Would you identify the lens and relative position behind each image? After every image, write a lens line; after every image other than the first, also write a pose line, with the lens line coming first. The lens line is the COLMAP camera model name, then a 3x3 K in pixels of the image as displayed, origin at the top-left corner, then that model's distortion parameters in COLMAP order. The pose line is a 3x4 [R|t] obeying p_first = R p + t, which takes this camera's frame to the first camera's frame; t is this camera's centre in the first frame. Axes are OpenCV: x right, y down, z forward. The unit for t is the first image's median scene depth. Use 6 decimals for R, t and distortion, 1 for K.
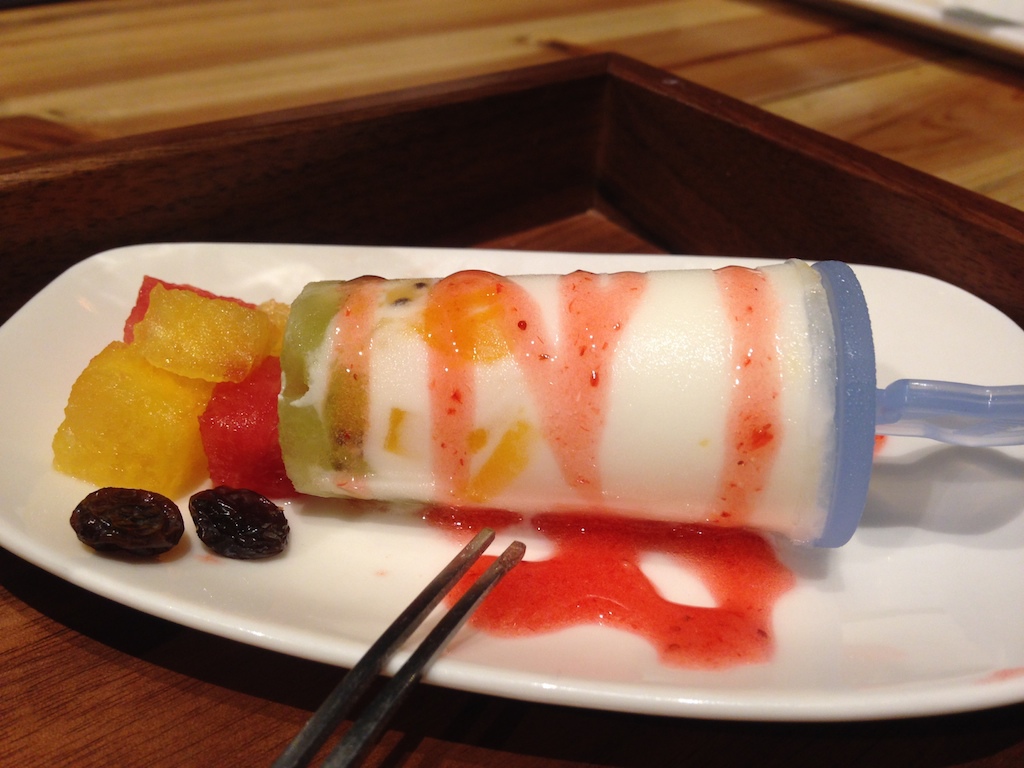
lens RADIAL K [[955.8, 0, 532.0], [0, 955.8, 384.0], [0, 0, 1]] dist [0.094448, 0.000000]
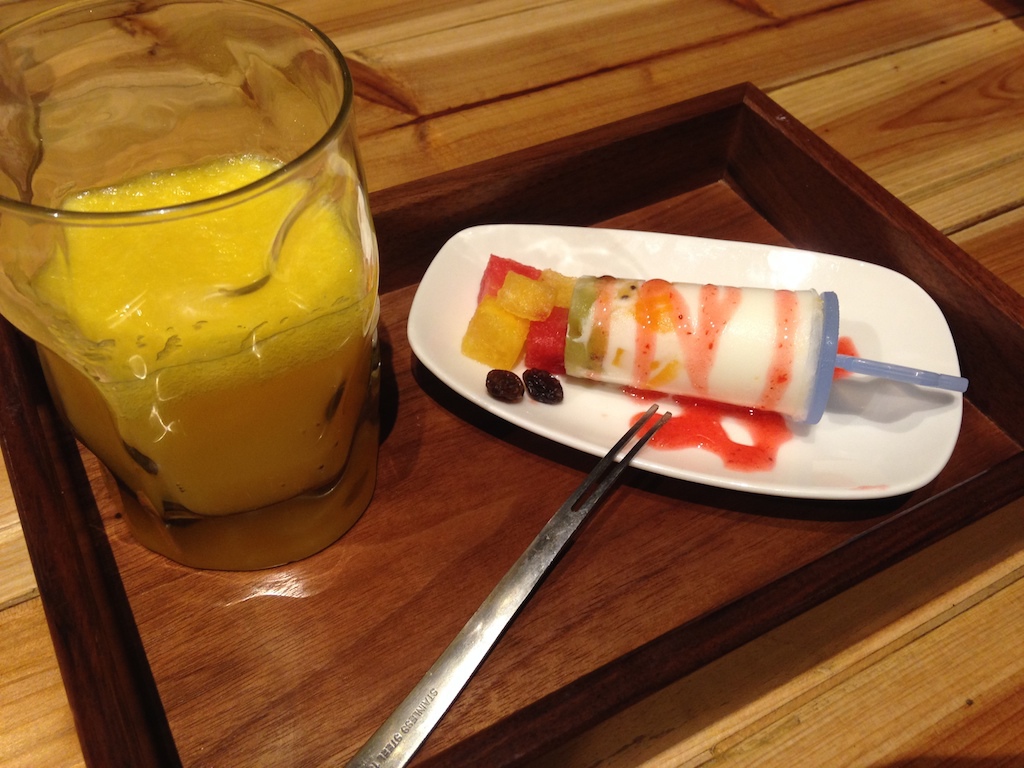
lens RADIAL K [[955.8, 0, 521.1], [0, 955.8, 392.1], [0, 0, 1]] dist [0.094448, 0.000000]
pose [[0.990392, 0.098058, -0.097512, -0.139043], [-0.070882, 0.965416, 0.250892, -0.414065], [0.118741, -0.241570, 0.963091, -1.197399]]
